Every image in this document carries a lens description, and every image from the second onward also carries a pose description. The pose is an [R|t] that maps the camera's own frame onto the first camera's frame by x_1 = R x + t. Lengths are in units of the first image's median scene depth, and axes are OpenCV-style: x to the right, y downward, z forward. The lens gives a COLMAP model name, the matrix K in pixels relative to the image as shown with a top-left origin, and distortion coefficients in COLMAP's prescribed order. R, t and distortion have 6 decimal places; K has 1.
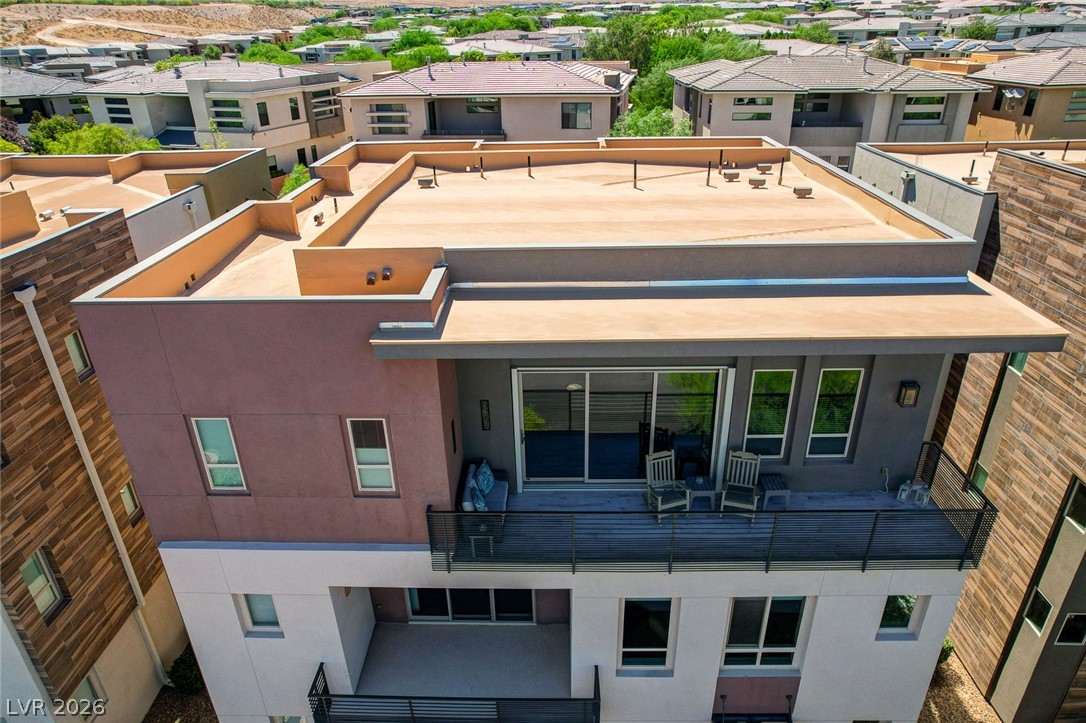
lens RADIAL K [[699.3, 0, 545.8], [0, 699.3, 367.7], [0, 0, 1]] dist [-0.077180, 0.070588]
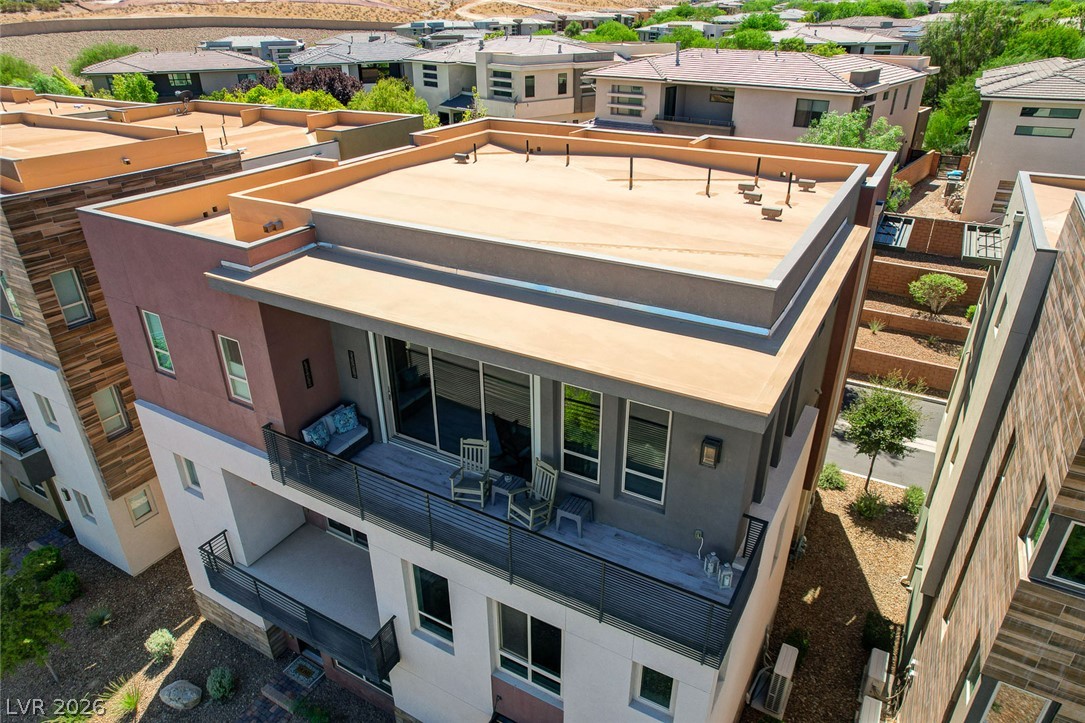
lens RADIAL K [[698.6, 0, 540.1], [0, 698.6, 367.5], [0, 0, 1]] dist [-0.077180, 0.070588]
pose [[0.876803, 0.234138, -0.419995, 0.579225], [-0.224509, 0.971732, 0.073025, -0.068730], [0.425221, 0.030264, 0.904584, 0.099904]]
